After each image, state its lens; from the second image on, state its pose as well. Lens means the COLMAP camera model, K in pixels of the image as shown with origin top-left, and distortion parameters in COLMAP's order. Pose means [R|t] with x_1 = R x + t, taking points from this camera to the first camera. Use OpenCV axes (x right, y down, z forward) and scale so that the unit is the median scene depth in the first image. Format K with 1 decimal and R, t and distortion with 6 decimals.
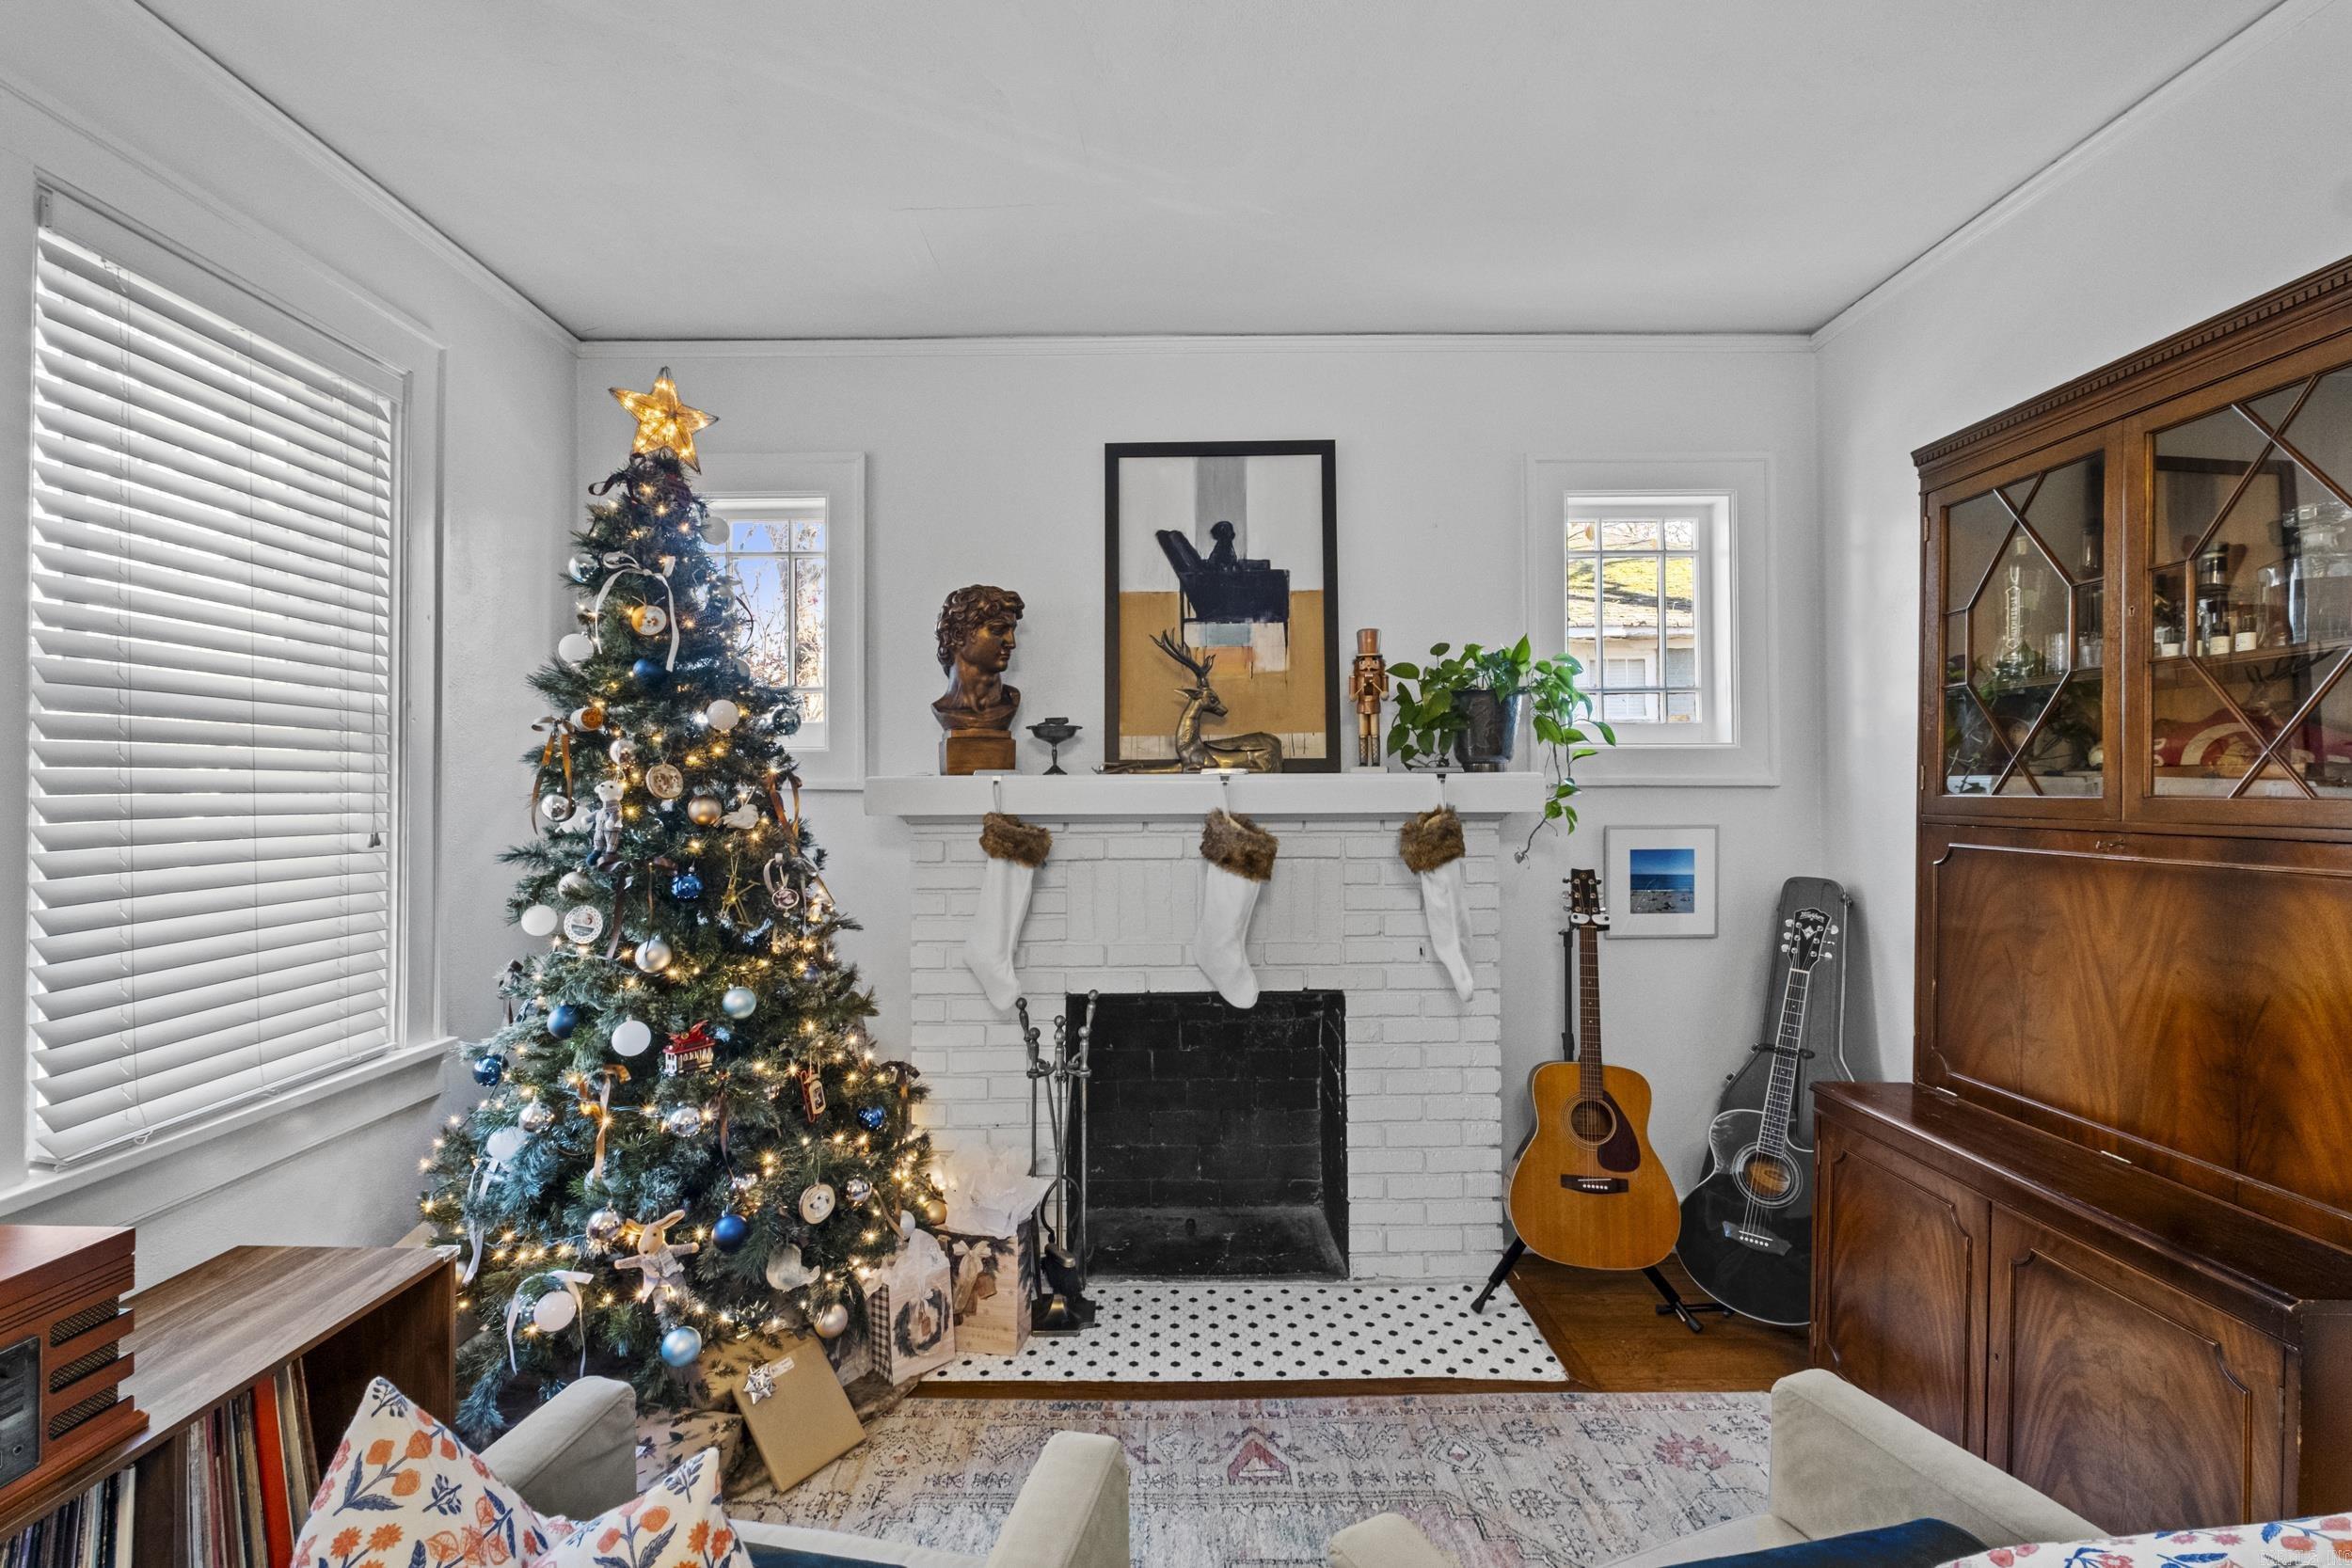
lens RADIAL K [[1037.2, 0, 1187.8], [0, 1037.2, 786.9], [0, 0, 1]] dist [-0.006293, 0.000653]
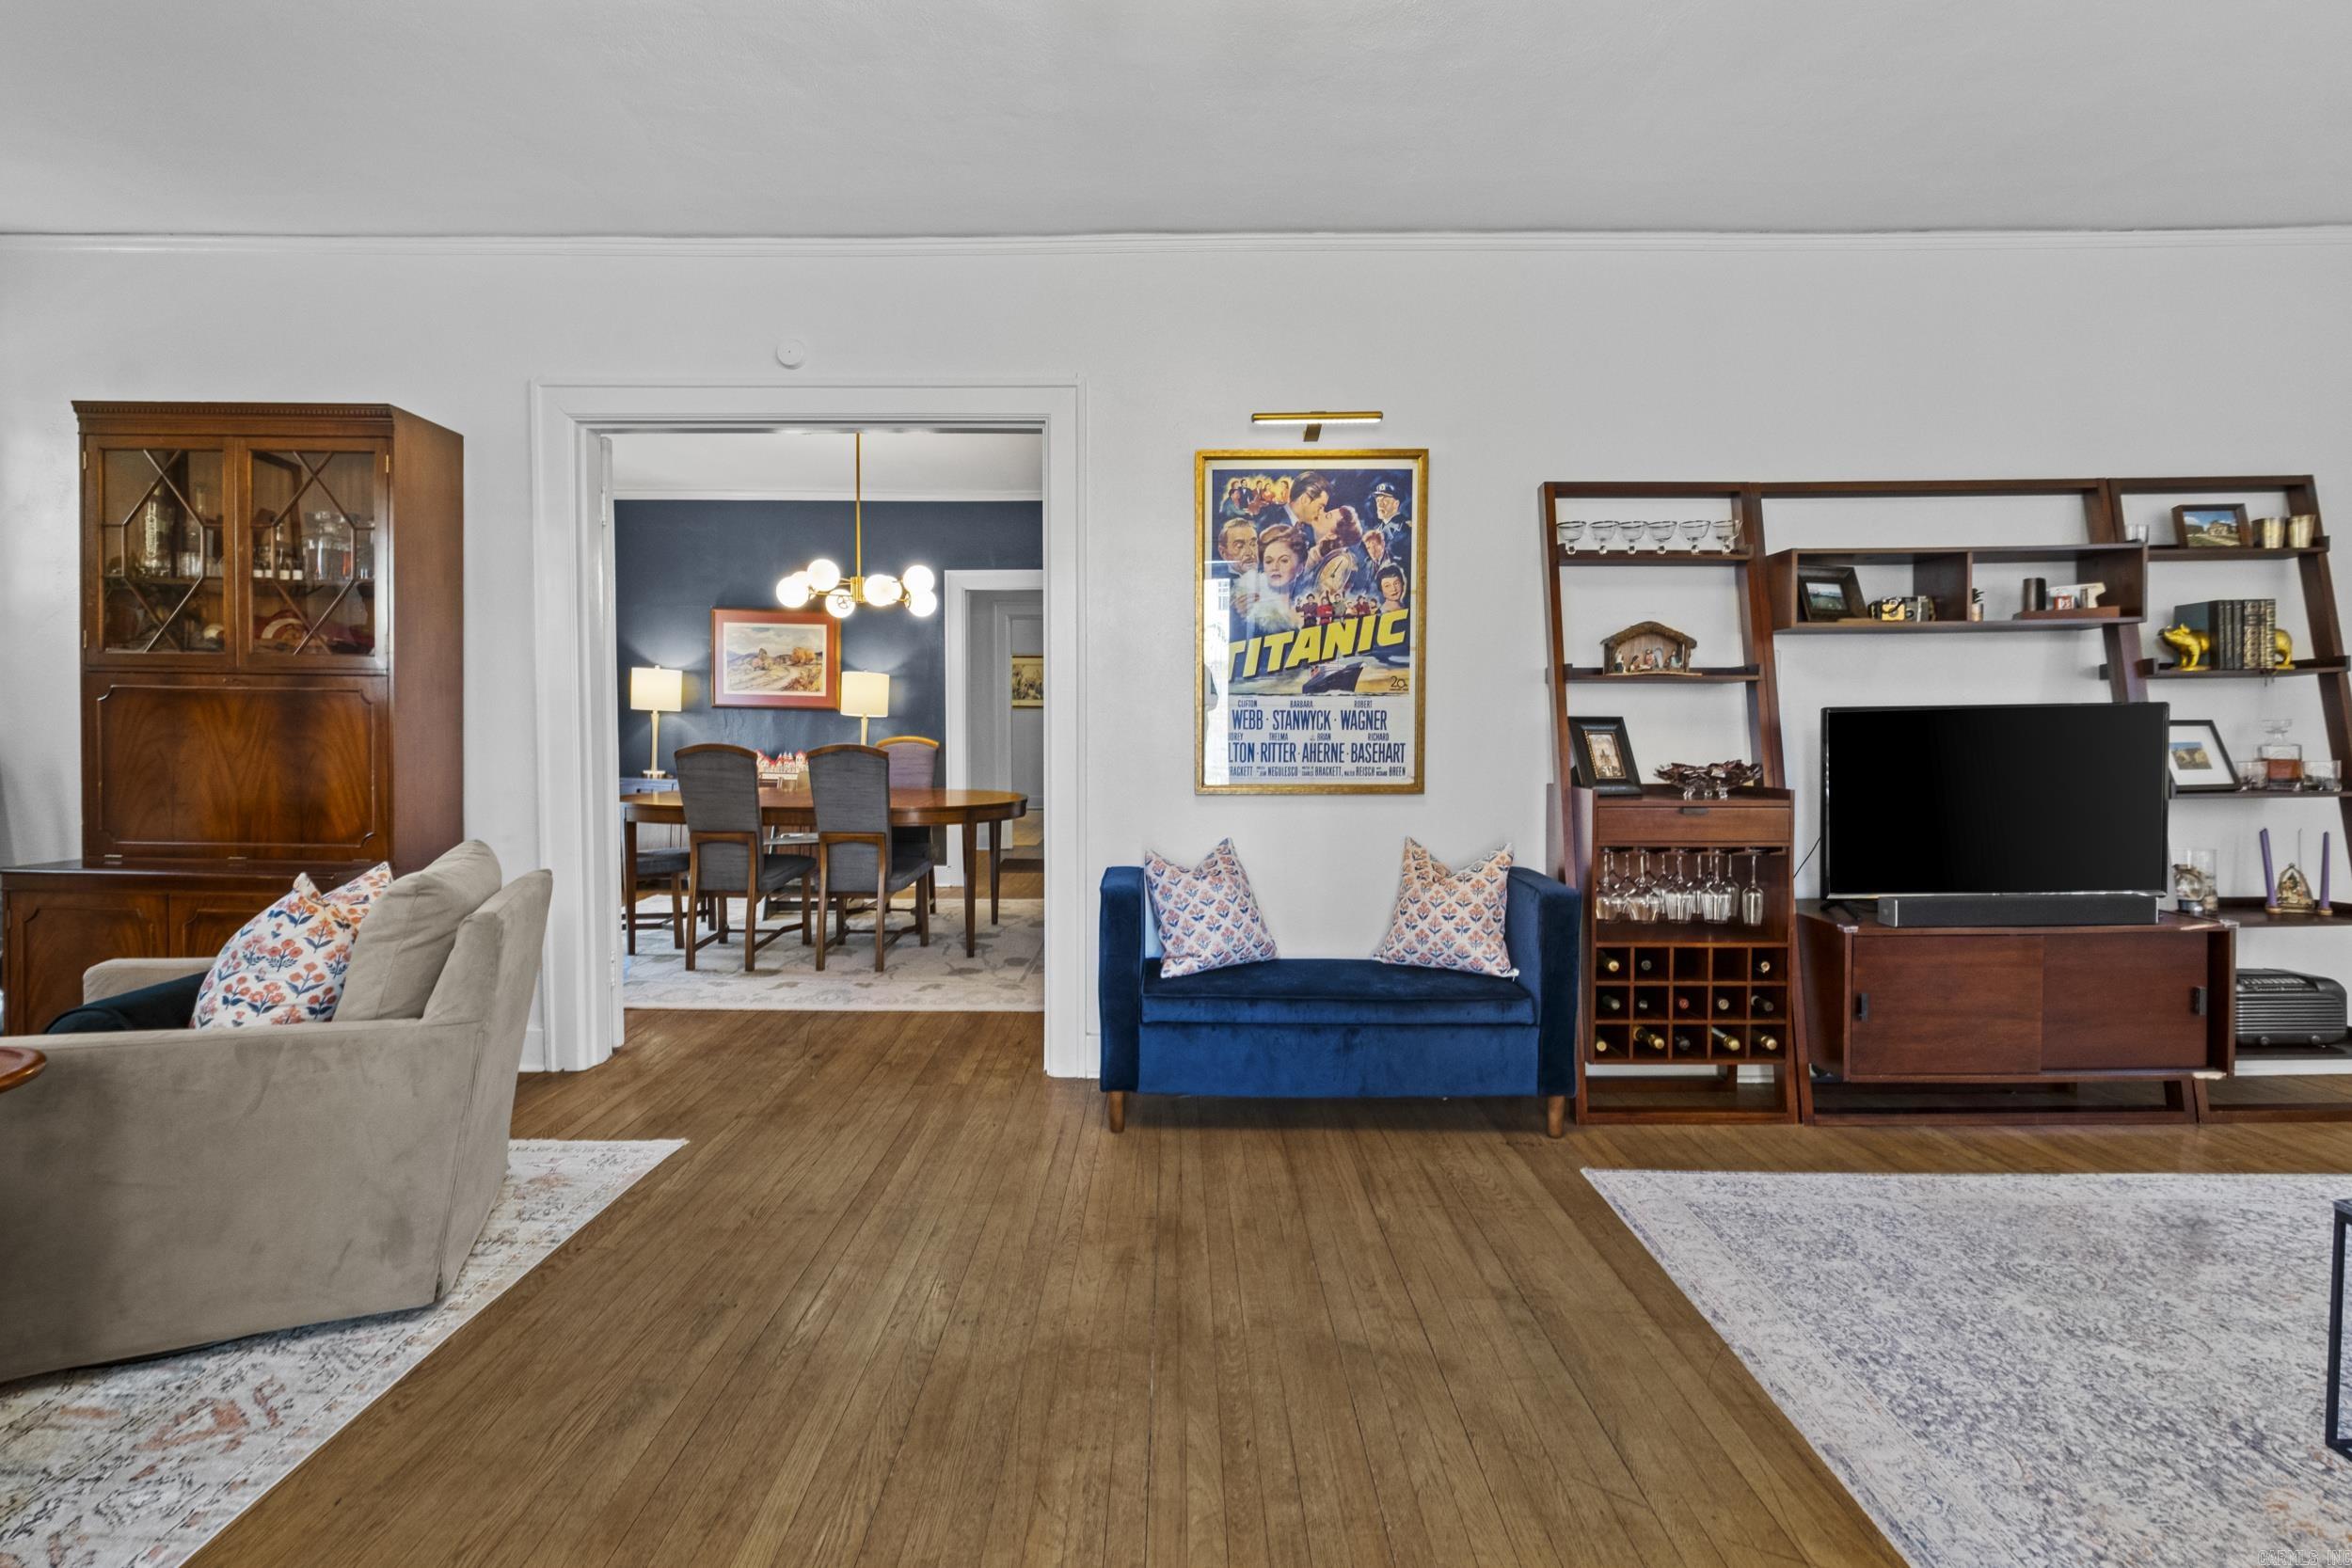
lens RADIAL K [[1037.2, 0, 1158.5], [0, 1037.2, 761.8], [0, 0, 1]] dist [-0.006293, 0.000653]
pose [[0.025173, -0.036132, 0.999030, -0.505674], [-0.016570, 0.999194, 0.036556, 0.064179], [-0.999546, -0.017474, 0.024554, -0.381000]]
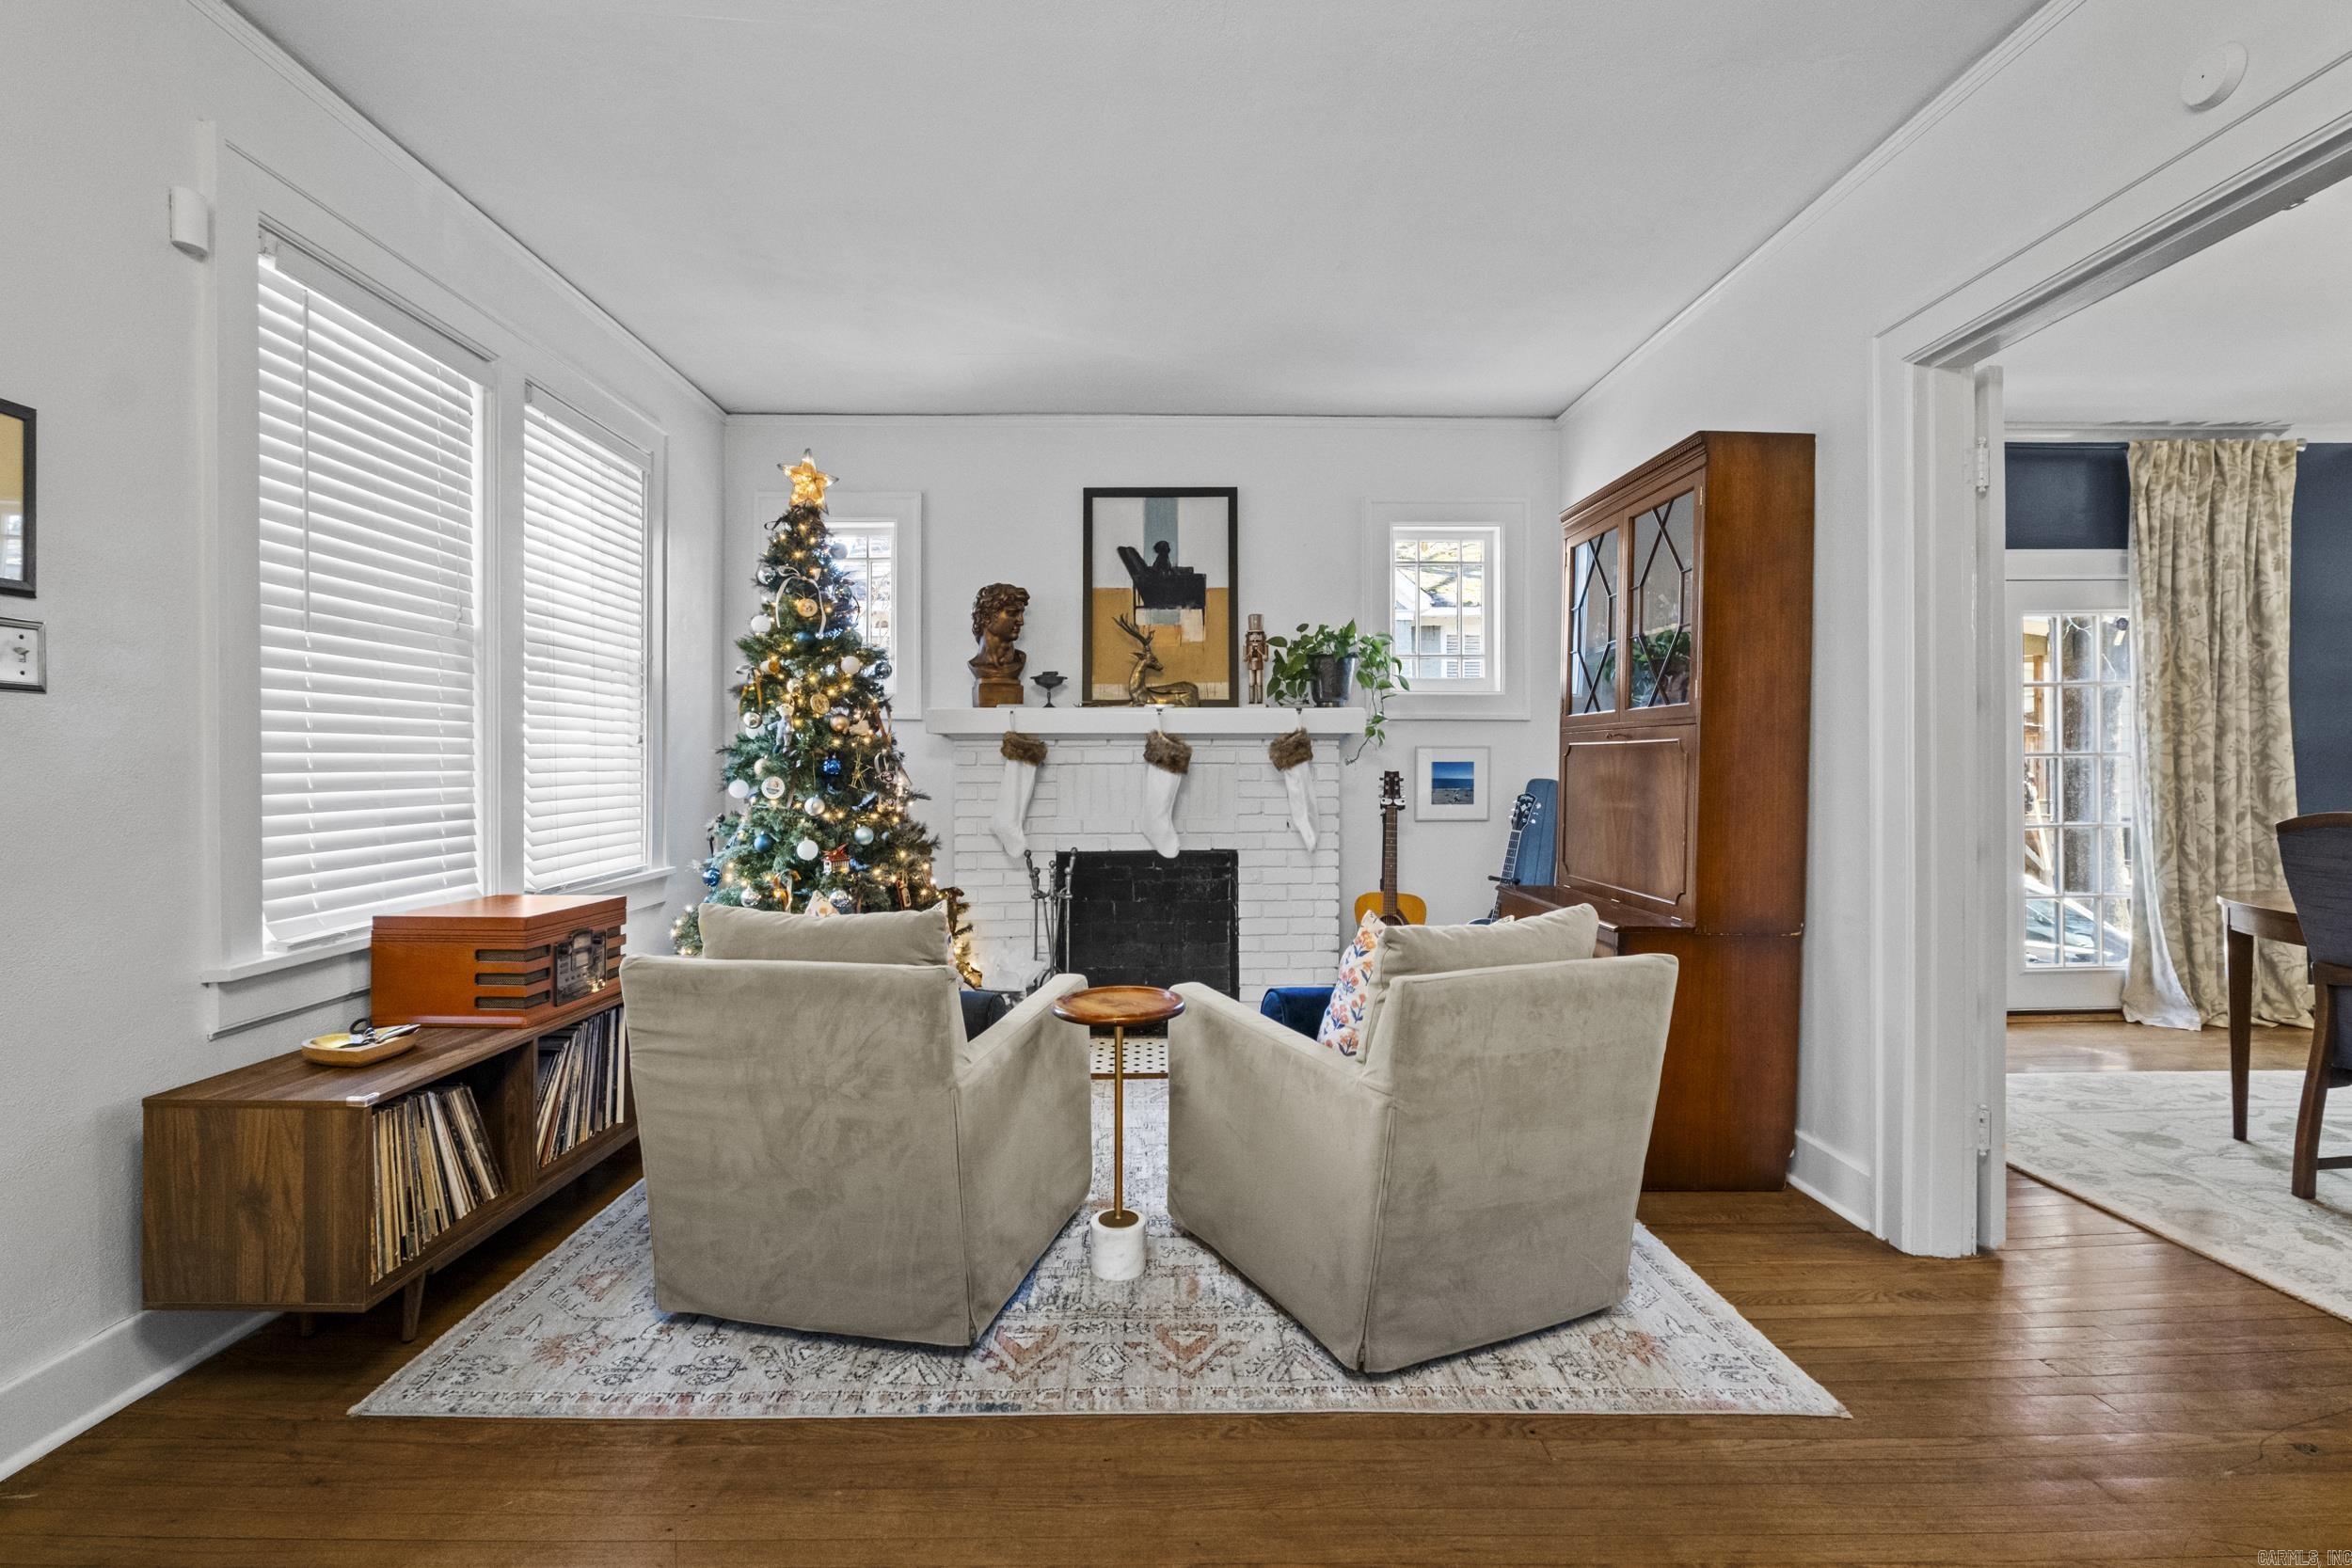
lens RADIAL K [[1037.2, 0, 1176.2], [0, 1037.2, 777.0], [0, 0, 1]] dist [-0.006293, 0.000653]
pose [[0.999967, 0.005901, 0.005669, 0.052273], [-0.005988, 0.999863, 0.015406, 0.067095], [-0.005577, -0.015440, 0.999865, -0.550035]]
